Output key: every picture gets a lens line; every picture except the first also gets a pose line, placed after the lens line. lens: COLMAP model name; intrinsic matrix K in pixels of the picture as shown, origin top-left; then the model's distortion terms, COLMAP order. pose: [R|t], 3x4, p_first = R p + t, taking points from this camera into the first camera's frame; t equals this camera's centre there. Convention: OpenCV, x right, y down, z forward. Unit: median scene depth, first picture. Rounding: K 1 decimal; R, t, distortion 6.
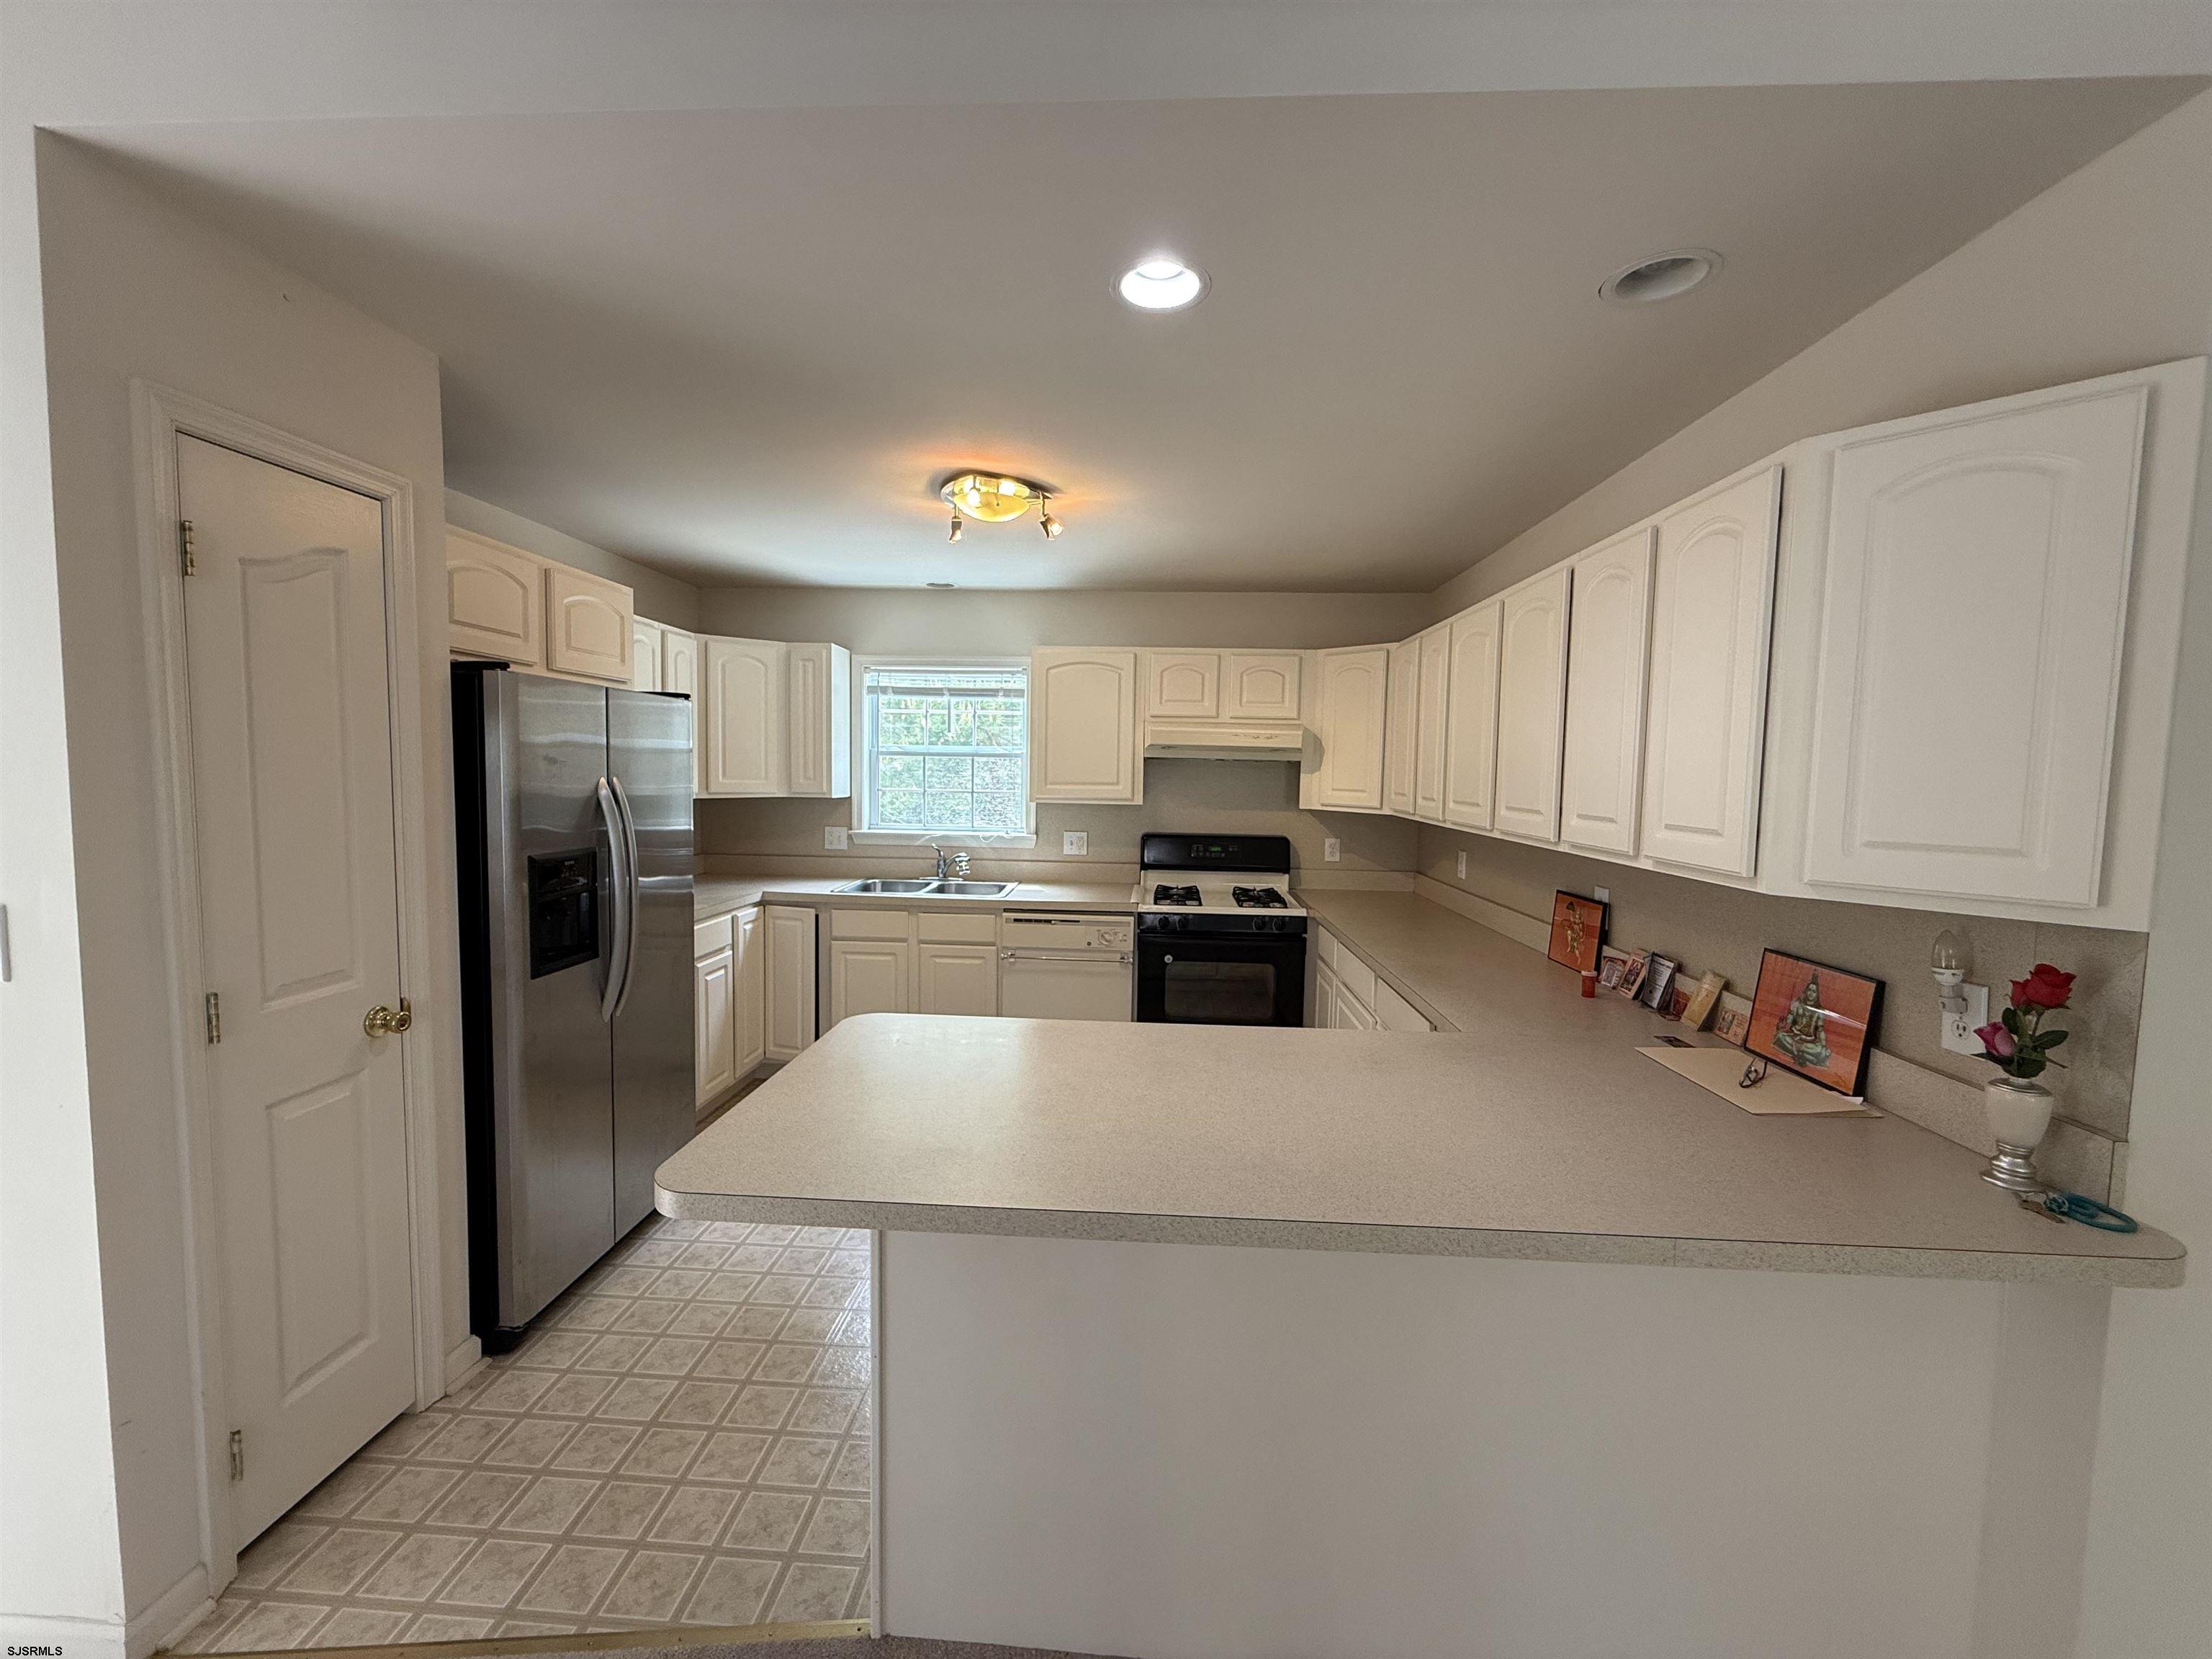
lens RADIAL K [[883.4, 0, 1105.7], [0, 883.4, 829.9], [0, 0, 1]] dist [-0.003128, 0.000182]
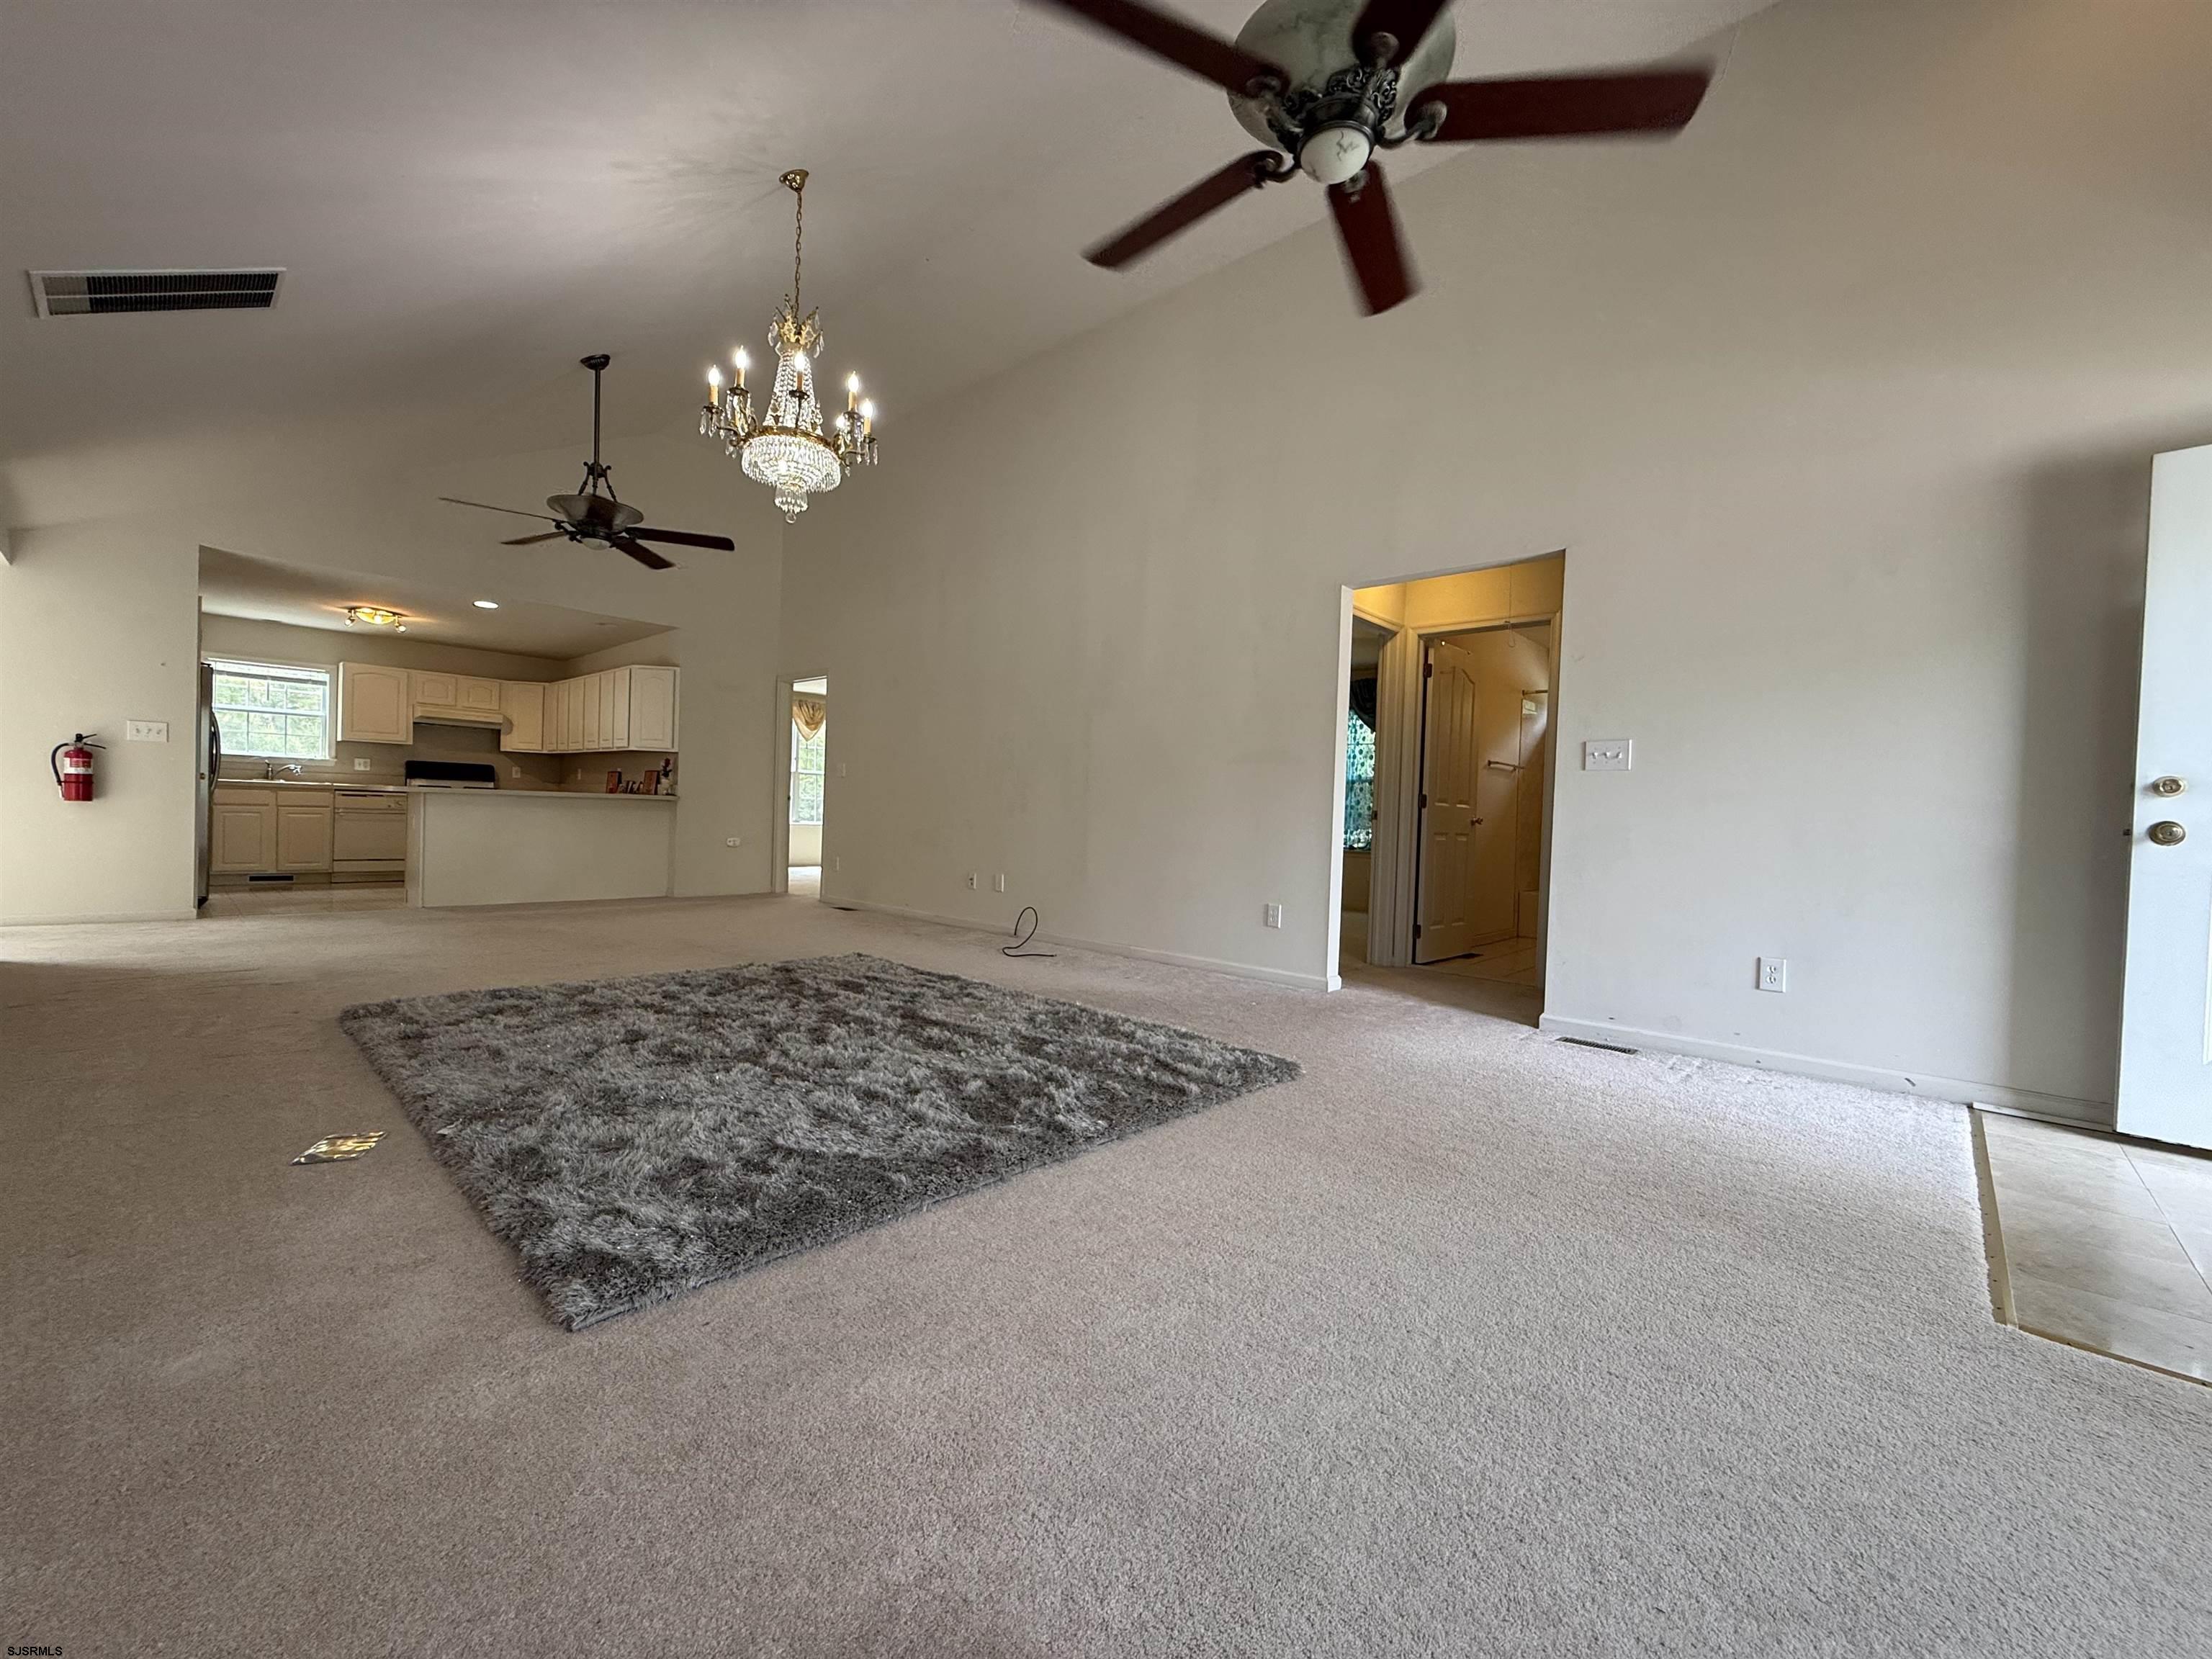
lens RADIAL K [[883.4, 0, 1107.6], [0, 883.4, 824.2], [0, 0, 1]] dist [-0.003128, 0.000182]
pose [[0.632667, -0.005837, 0.774402, -0.595427], [0.028784, 0.999458, -0.015983, 0.267876], [-0.773889, 0.032402, 0.632492, -1.766075]]
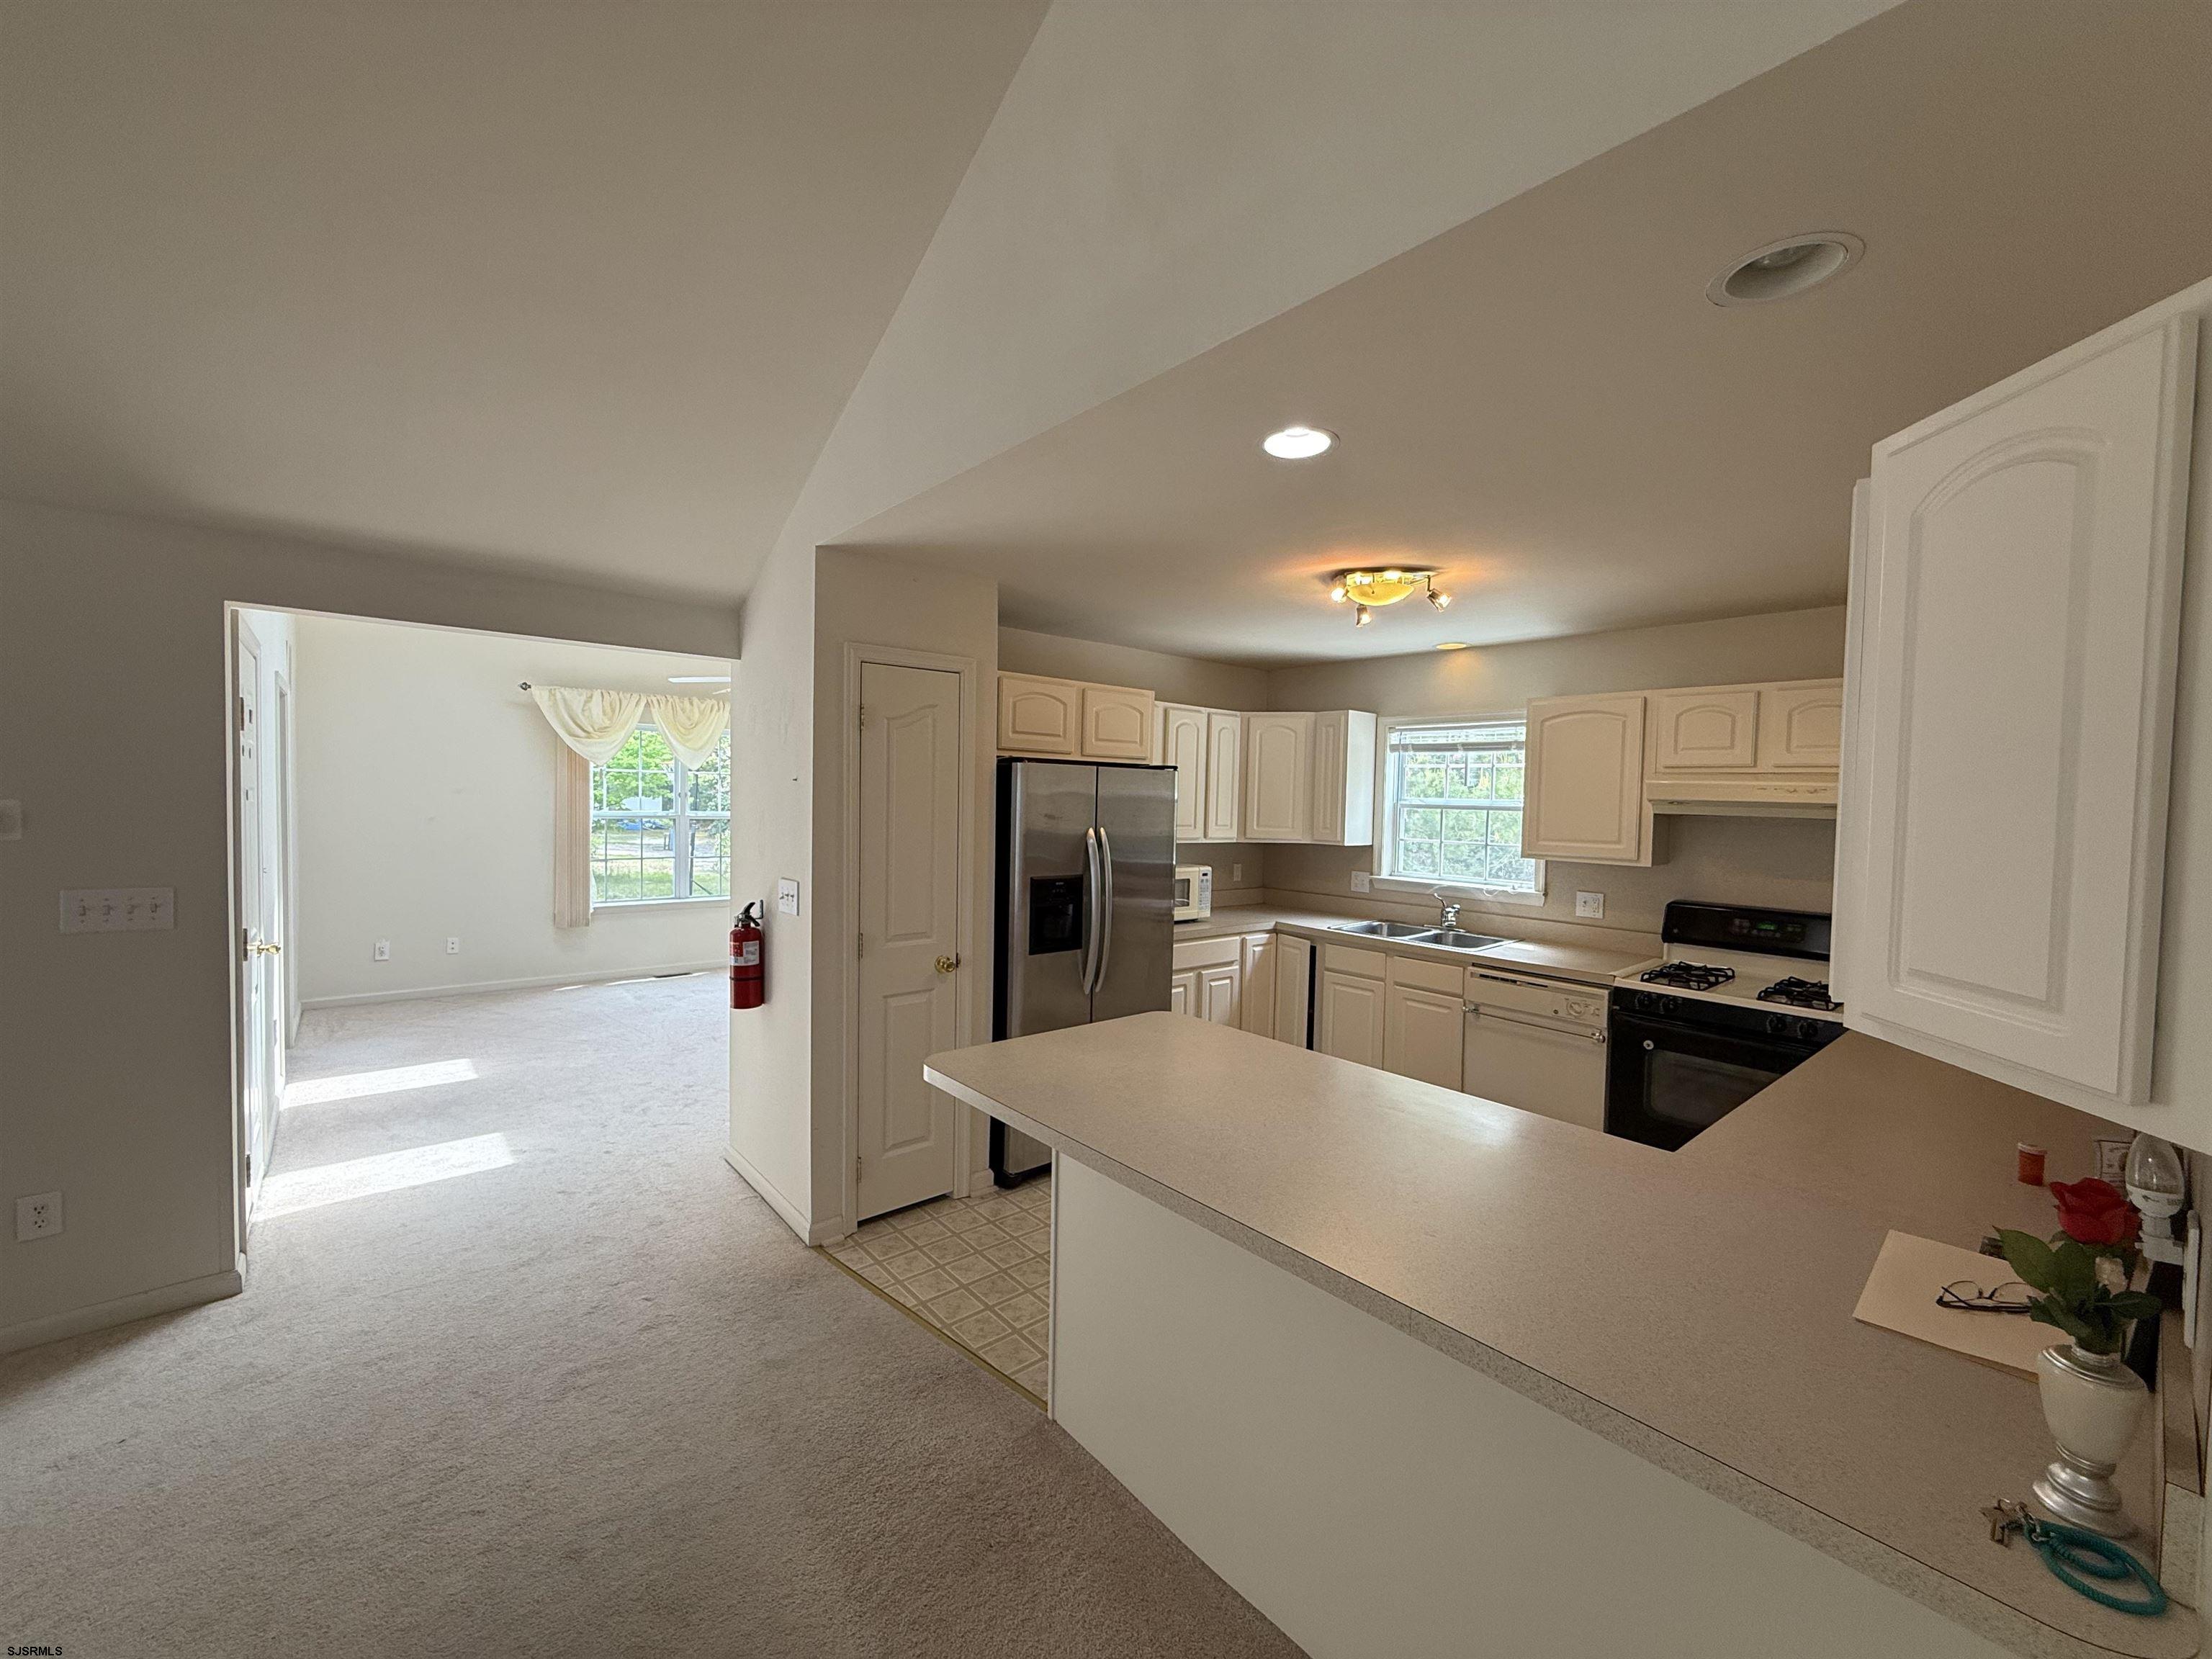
lens RADIAL K [[883.4, 0, 1103.1], [0, 883.4, 831.3], [0, 0, 1]] dist [-0.003128, 0.000182]
pose [[0.687249, 0.026800, -0.725928, 0.338951], [-0.058756, 0.998096, -0.018777, -0.017547], [0.724042, 0.055557, 0.687515, -0.003070]]
